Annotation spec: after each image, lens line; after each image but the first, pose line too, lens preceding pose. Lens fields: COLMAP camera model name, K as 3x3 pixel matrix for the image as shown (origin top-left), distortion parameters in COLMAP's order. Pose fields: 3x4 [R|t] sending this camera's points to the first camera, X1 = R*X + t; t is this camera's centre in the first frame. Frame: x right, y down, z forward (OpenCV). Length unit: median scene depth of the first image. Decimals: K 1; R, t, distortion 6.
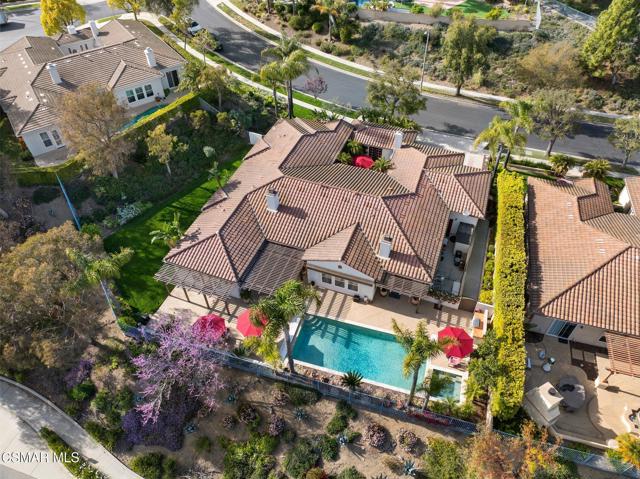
lens RADIAL K [[452.2, 0, 320.0], [0, 452.2, 239.5], [0, 0, 1]] dist [-0.098420, -0.000497]
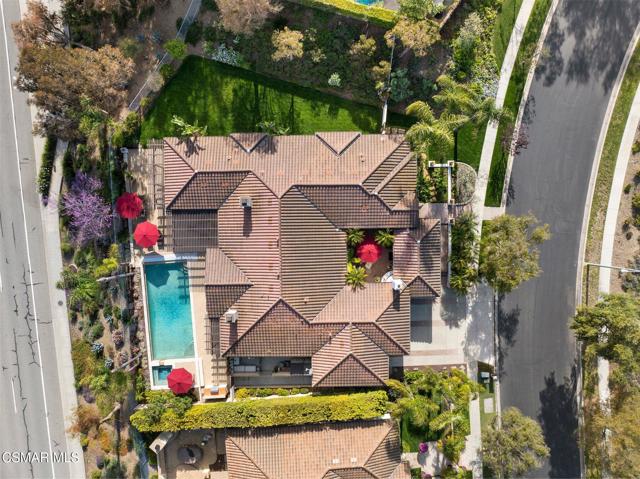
lens RADIAL K [[452.2, 0, 320.0], [0, 452.2, 239.5], [0, 0, 1]] dist [-0.098420, -0.000497]
pose [[0.361207, 0.931728, 0.037569, -0.000261], [-0.671487, 0.231940, 0.703782, -0.951423], [0.647020, -0.279438, 0.709422, 0.352669]]
